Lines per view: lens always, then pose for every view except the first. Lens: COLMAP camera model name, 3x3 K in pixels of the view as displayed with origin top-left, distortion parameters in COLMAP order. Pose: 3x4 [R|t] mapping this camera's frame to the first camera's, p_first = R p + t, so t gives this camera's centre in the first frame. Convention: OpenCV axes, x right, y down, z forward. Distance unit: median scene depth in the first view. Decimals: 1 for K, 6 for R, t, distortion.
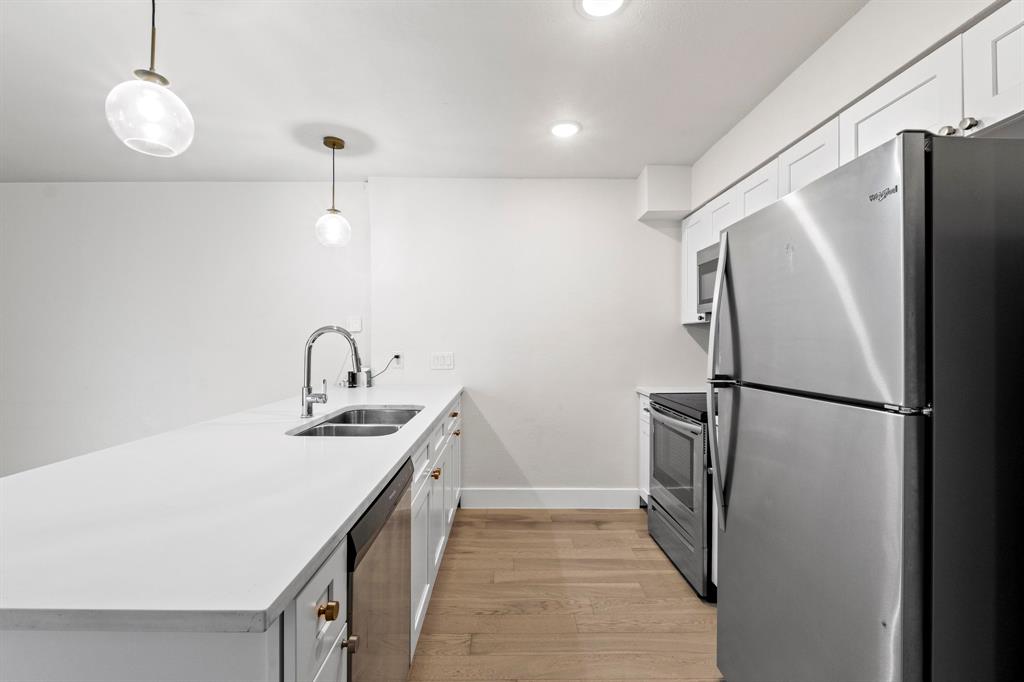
lens RADIAL K [[439.2, 0, 508.1], [0, 439.2, 341.0], [0, 0, 1]] dist [0.000268, -0.000005]
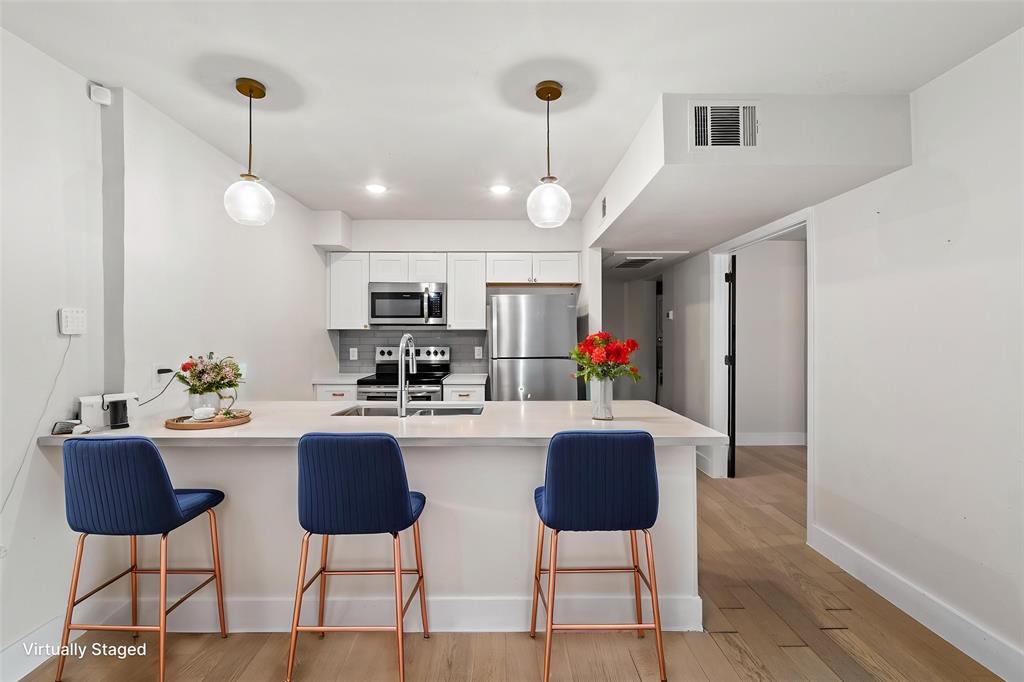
lens RADIAL K [[443.0, 0, 509.7], [0, 443.0, 337.7], [0, 0, 1]] dist [-0.001384, -0.000165]
pose [[-0.000596, -0.004157, 0.999991, -1.200768], [0.006614, 0.999969, 0.004161, -0.019718], [-0.999978, 0.006616, -0.000569, 0.572074]]
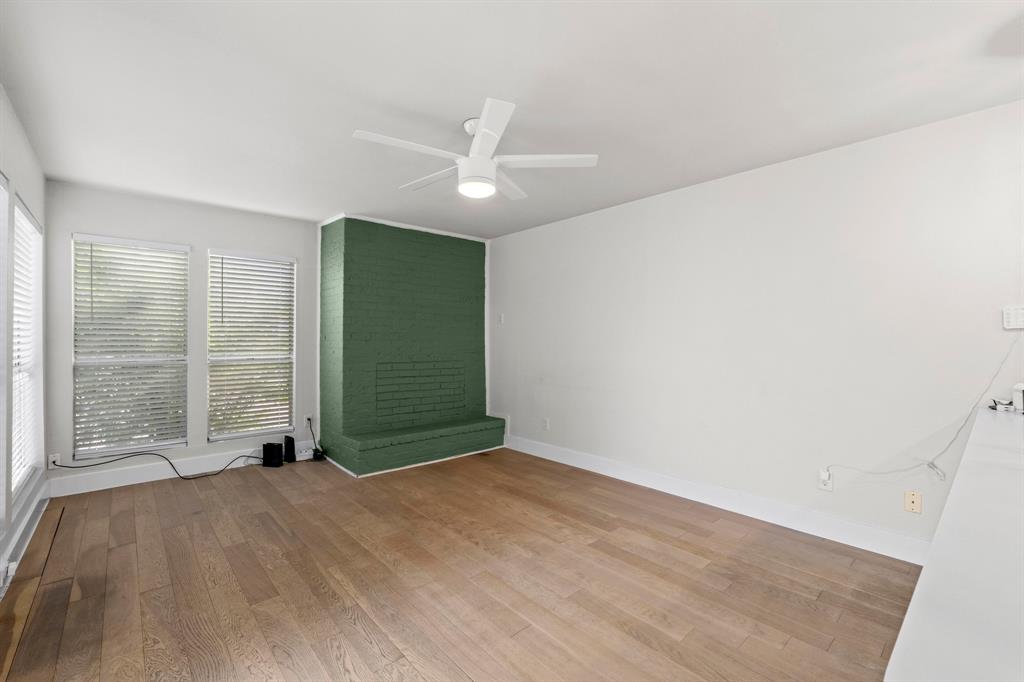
lens RADIAL K [[443.0, 0, 509.7], [0, 443.0, 337.7], [0, 0, 1]] dist [-0.001384, -0.000165]
pose [[0.653178, 0.003943, -0.757194, -0.453681], [-0.010174, 0.999942, -0.003569, 0.003664], [0.757136, 0.010035, 0.653180, -0.004865]]
